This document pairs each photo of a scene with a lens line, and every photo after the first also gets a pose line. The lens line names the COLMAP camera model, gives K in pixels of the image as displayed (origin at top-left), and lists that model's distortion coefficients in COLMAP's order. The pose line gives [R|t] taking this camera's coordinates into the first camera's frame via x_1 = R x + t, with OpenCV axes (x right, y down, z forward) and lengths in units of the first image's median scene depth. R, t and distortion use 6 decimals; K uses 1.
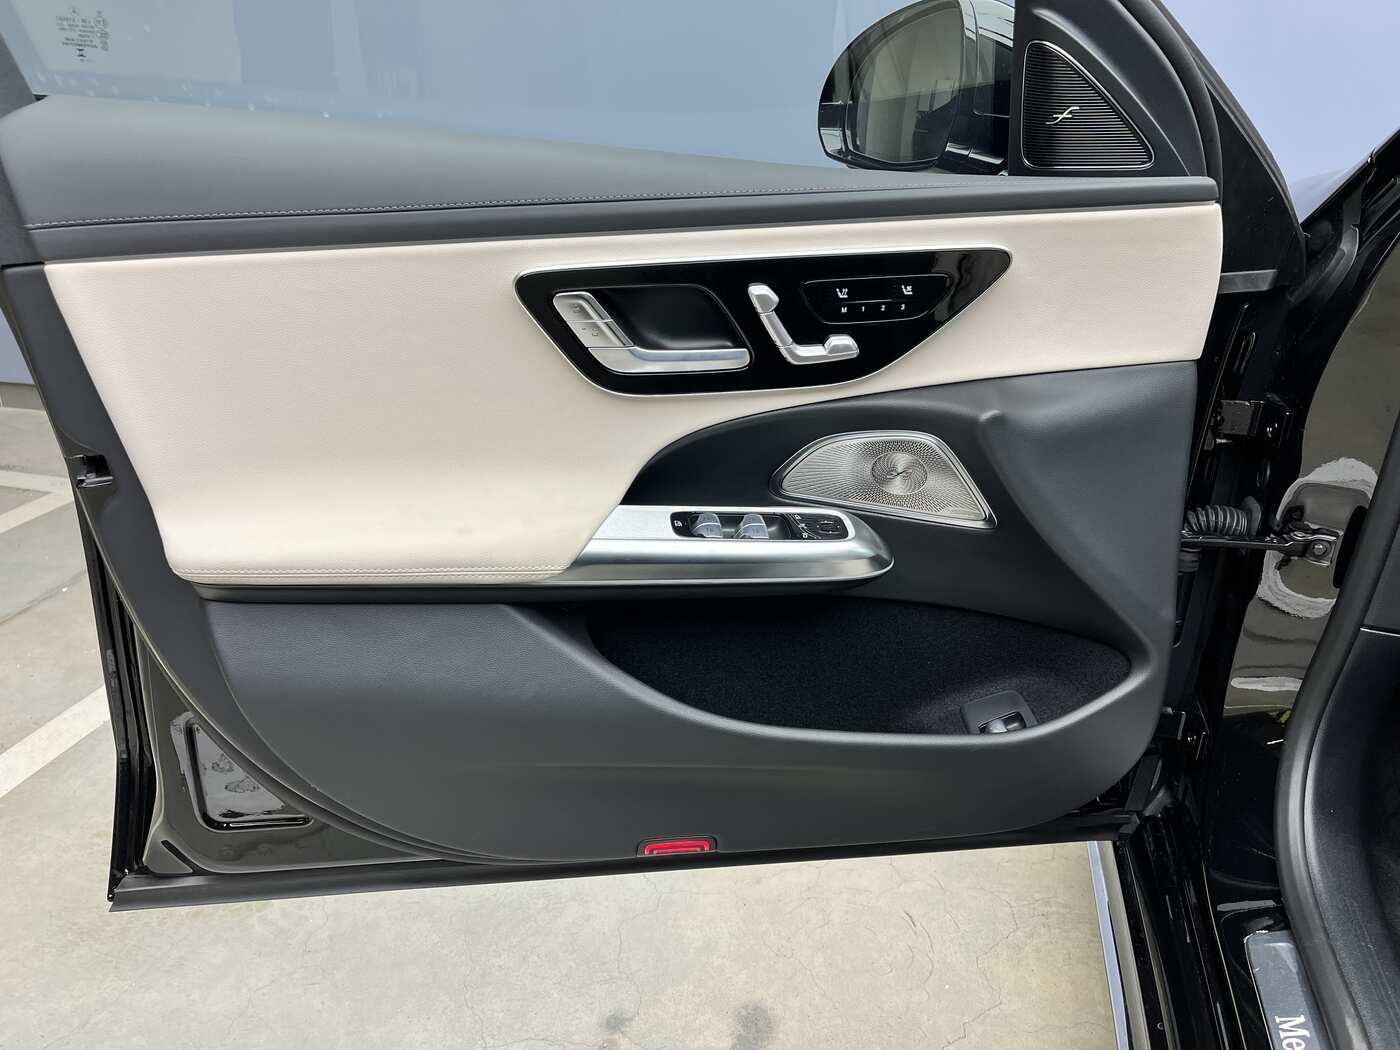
lens RADIAL K [[1075.3, 0, 702.0], [0, 1075.3, 524.9], [0, 0, 1]] dist [0.049470, -0.055723]
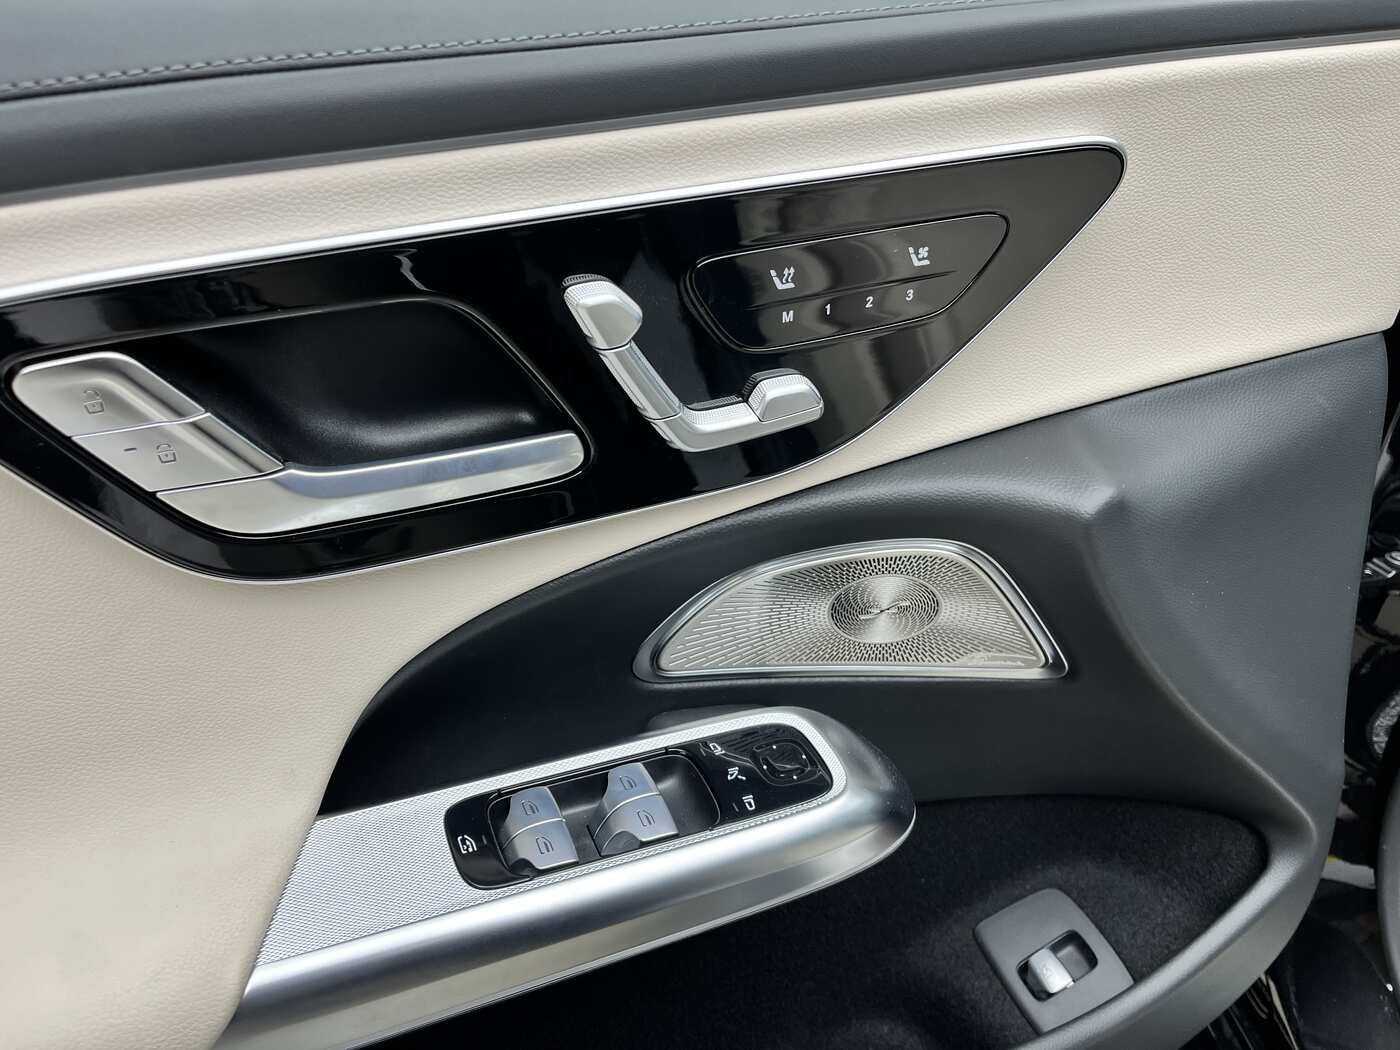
lens RADIAL K [[1075.3, 0, 707.3], [0, 1075.3, 515.7], [0, 0, 1]] dist [0.049470, -0.055723]
pose [[0.957303, -0.156302, 0.243189, -0.015610], [0.143691, 0.987223, 0.068873, -0.152927], [-0.250846, -0.030988, 0.967531, 0.580853]]
